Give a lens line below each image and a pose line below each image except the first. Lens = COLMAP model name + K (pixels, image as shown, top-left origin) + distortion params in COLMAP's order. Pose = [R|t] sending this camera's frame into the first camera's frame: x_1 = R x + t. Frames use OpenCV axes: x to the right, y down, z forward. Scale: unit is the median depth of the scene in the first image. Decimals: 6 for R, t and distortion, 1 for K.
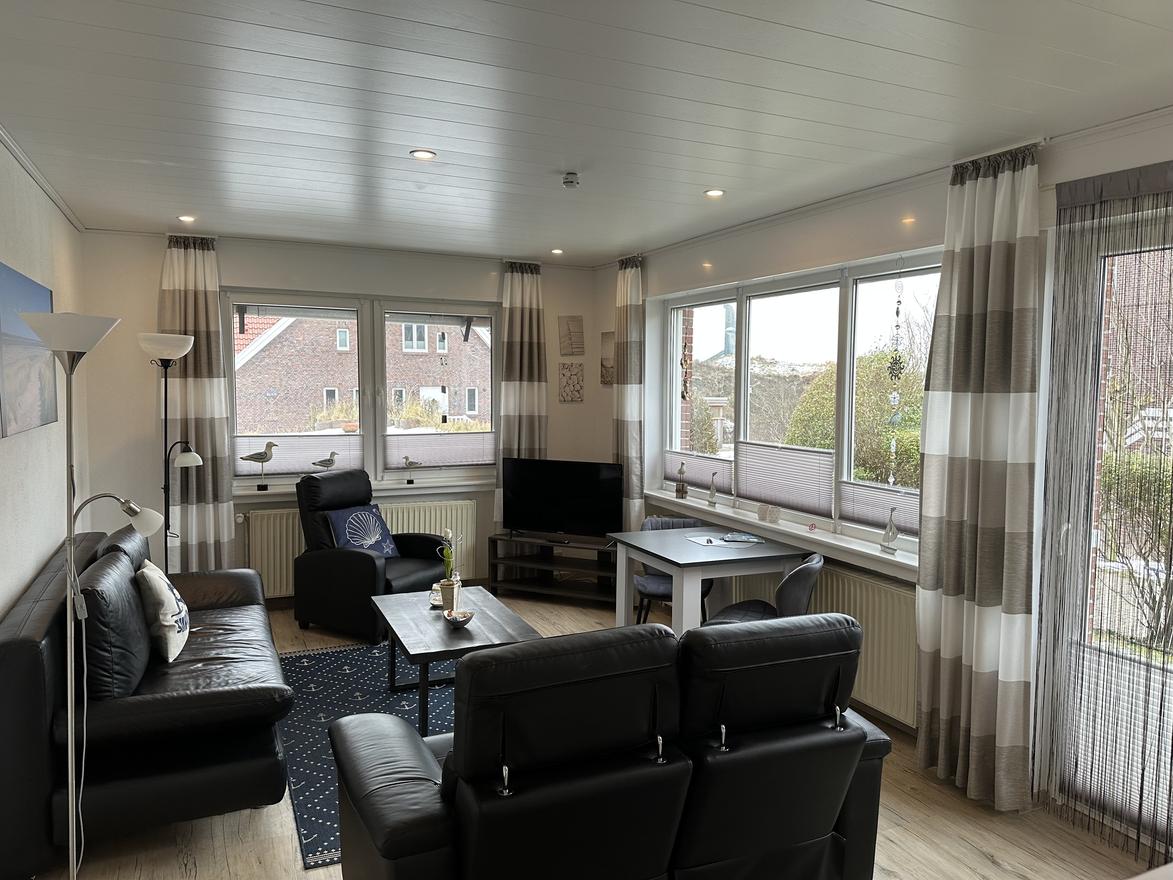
lens RADIAL K [[826.4, 0, 586.5], [0, 826.4, 440.0], [0, 0, 1]] dist [0.153847, -0.205426]
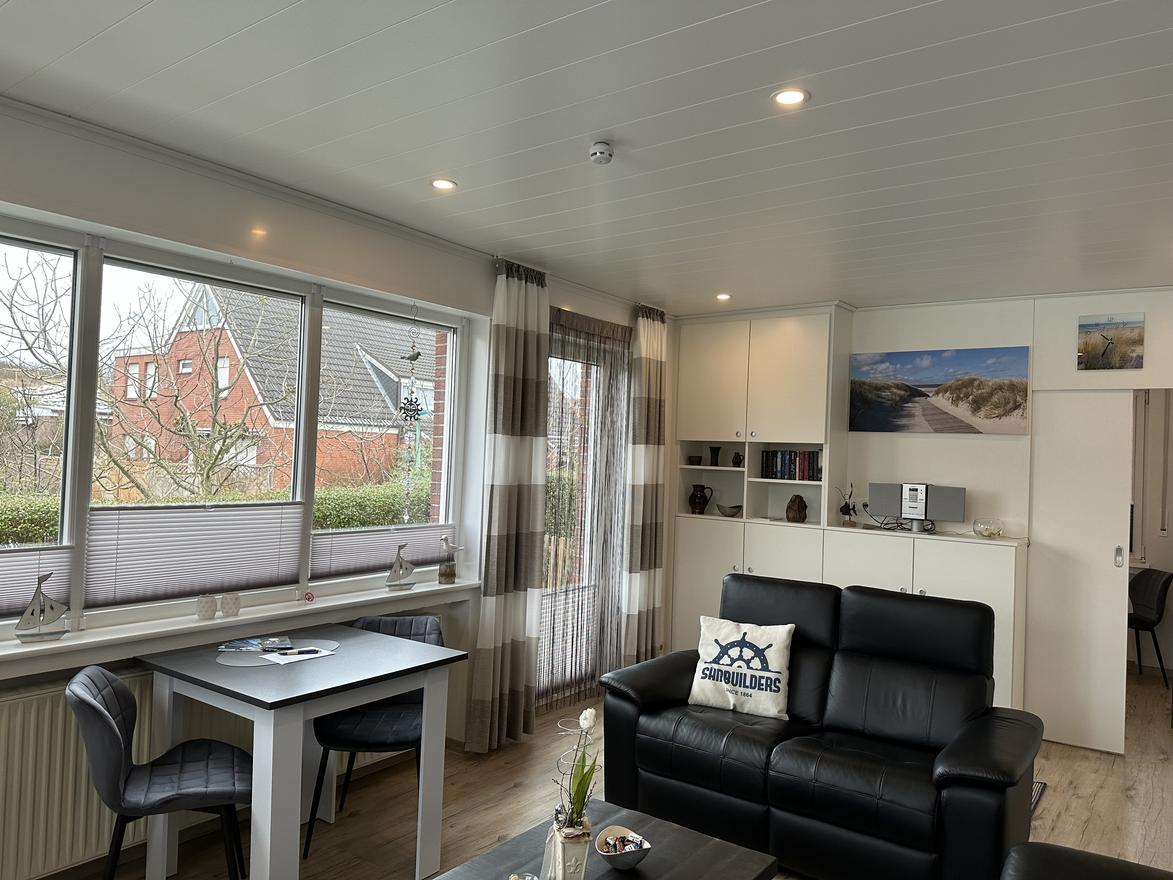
lens RADIAL K [[826.4, 0, 586.5], [0, 826.4, 440.0], [0, 0, 1]] dist [0.153847, -0.205426]
pose [[-0.491207, -0.012474, 0.870954, -0.622277], [0.020037, 0.999471, 0.025615, -0.068023], [-0.870812, 0.030033, -0.490697, 1.295596]]
